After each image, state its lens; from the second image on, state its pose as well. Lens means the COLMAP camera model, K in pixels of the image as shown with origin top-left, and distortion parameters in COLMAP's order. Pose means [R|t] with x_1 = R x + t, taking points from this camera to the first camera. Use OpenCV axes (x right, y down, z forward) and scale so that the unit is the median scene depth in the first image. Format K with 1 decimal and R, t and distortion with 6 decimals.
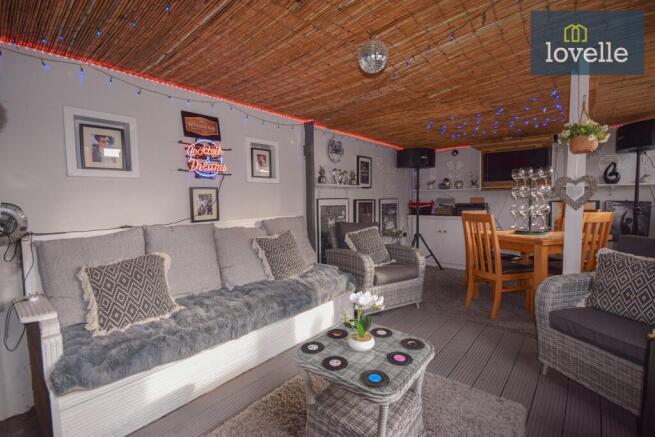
lens RADIAL K [[300.5, 0, 324.5], [0, 300.5, 215.8], [0, 0, 1]] dist [-0.003469, -0.000317]
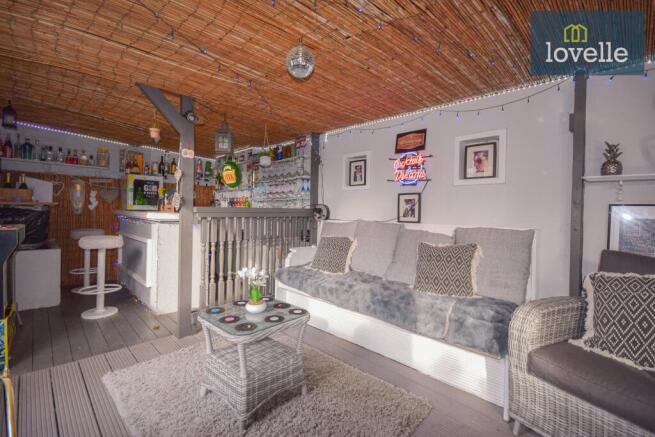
lens RADIAL K [[300.5, 0, 324.7], [0, 300.5, 216.3], [0, 0, 1]] dist [-0.003469, -0.000317]
pose [[-0.074663, 0.039116, -0.996441, 0.789075], [-0.067788, 0.996720, 0.044206, -0.035087], [0.994902, 0.070847, -0.071766, 0.766823]]
